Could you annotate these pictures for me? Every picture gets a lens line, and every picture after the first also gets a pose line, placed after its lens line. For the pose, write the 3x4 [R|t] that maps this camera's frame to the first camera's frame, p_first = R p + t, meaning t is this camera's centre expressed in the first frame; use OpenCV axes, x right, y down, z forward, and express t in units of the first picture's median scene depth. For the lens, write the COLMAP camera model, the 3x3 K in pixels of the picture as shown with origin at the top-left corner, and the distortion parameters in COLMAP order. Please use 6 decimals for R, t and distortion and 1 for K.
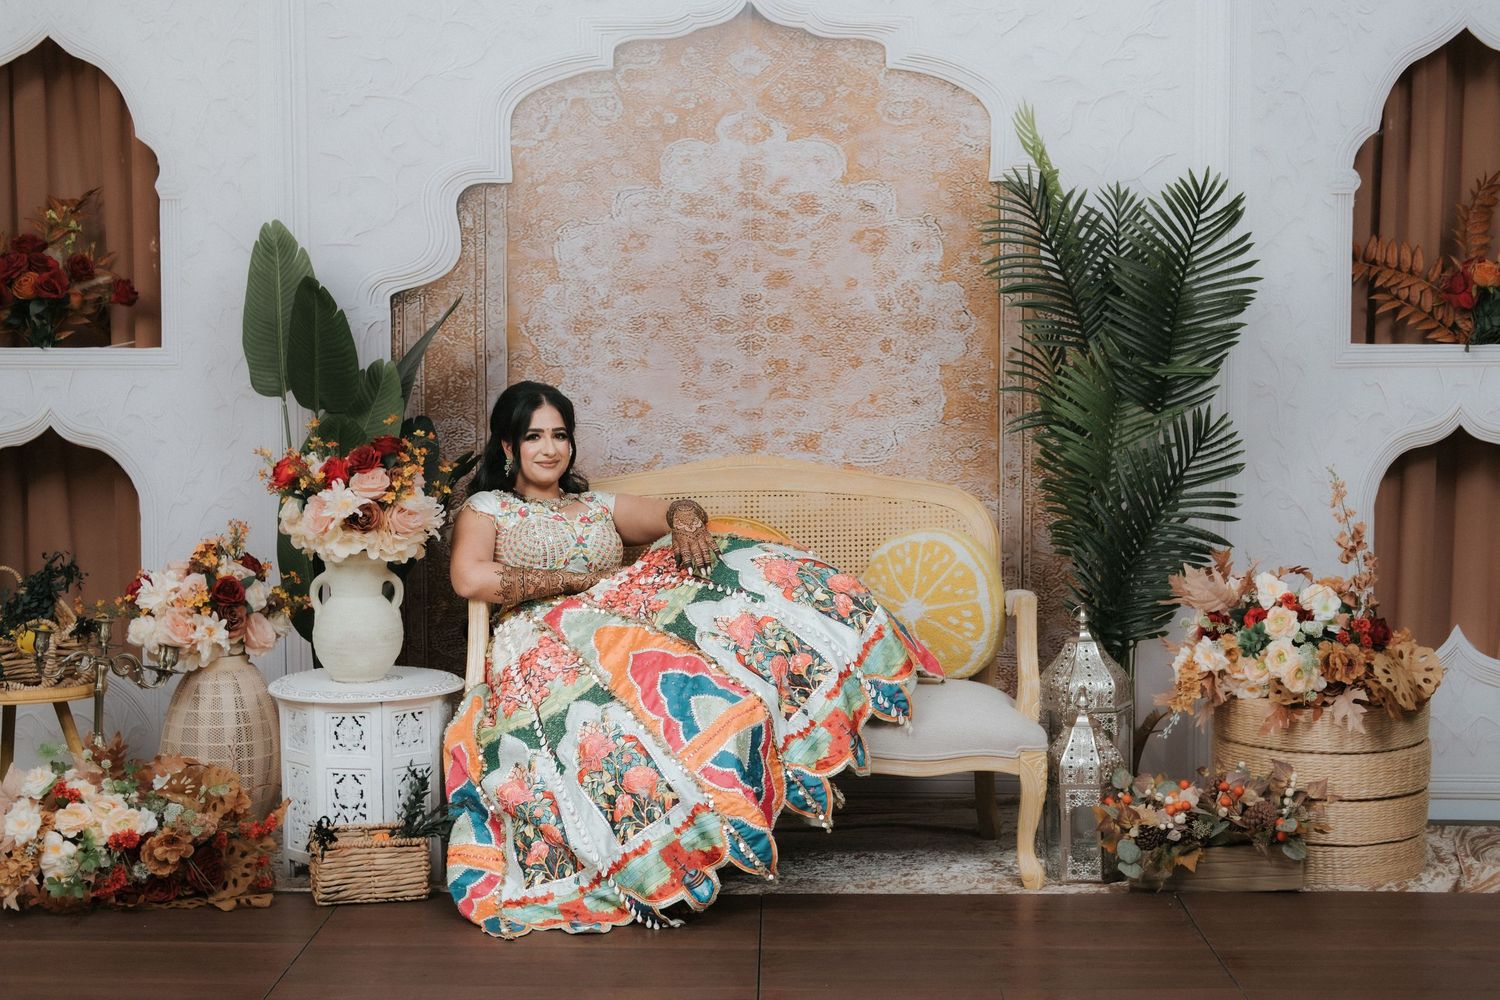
lens RADIAL K [[2816.5, 0, 758.2], [0, 2816.5, 490.1], [0, 0, 1]] dist [0.014768, 0.000000]
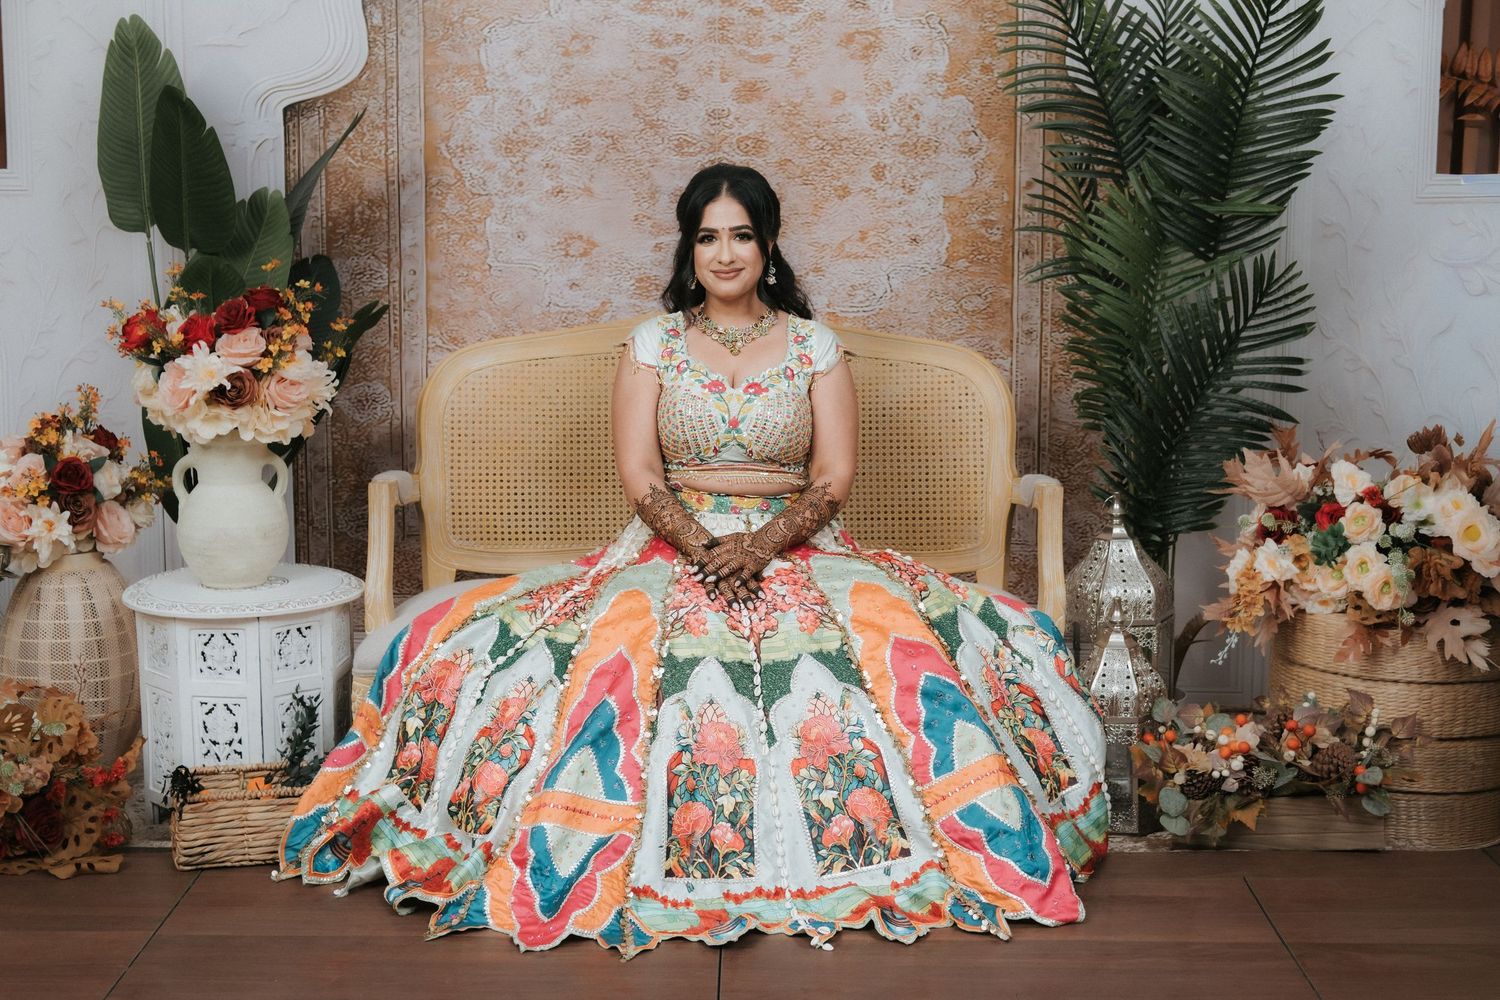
lens RADIAL K [[2816.5, 0, 797.9], [0, 2816.5, 492.8], [0, 0, 1]] dist [0.014768, 0.000000]
pose [[0.999777, 0.003111, 0.020867, 0.004583], [-0.004647, 0.997248, 0.073993, -0.019914], [-0.020579, -0.074074, 0.997040, 0.177005]]
